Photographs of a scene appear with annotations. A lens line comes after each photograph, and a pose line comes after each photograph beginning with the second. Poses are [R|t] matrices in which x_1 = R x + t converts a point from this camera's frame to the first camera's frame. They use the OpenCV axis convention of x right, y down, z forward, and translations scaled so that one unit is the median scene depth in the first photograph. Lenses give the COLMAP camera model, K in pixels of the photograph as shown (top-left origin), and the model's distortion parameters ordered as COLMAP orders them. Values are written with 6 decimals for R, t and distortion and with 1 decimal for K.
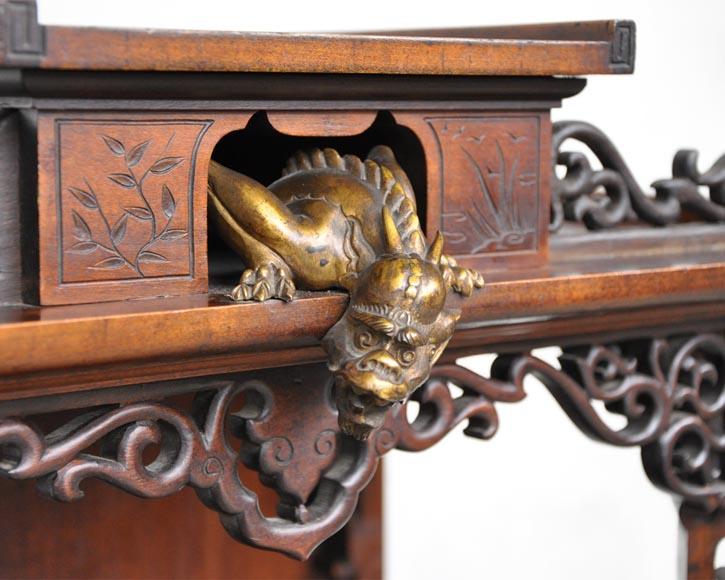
lens RADIAL K [[1662.4, 0, 362.5], [0, 1662.4, 290.0], [0, 0, 1]] dist [0.067704, -0.240052]
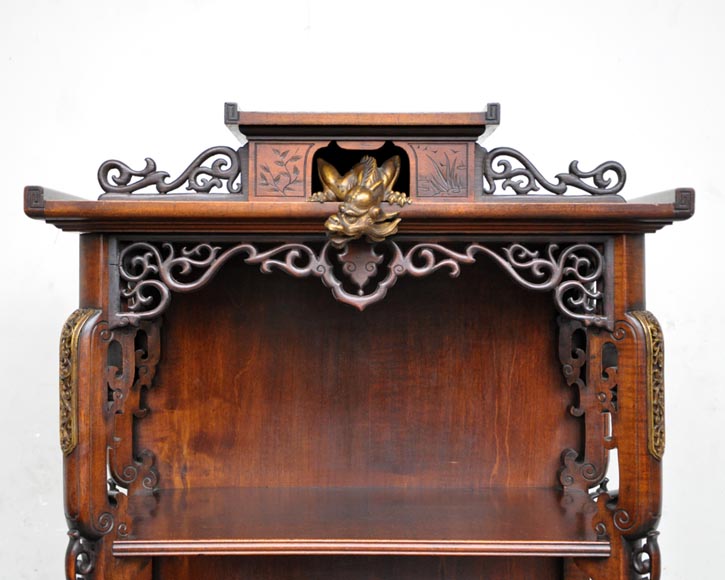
lens RADIAL K [[1692.8, 0, 362.5], [0, 1692.8, 290.0], [0, 0, 1]] dist [0.024566, 0.131719]
pose [[0.760962, -0.006603, -0.648763, 1.833594], [-0.080802, 0.991198, -0.104865, 0.440422], [0.643746, 0.132219, 0.753730, -1.103380]]
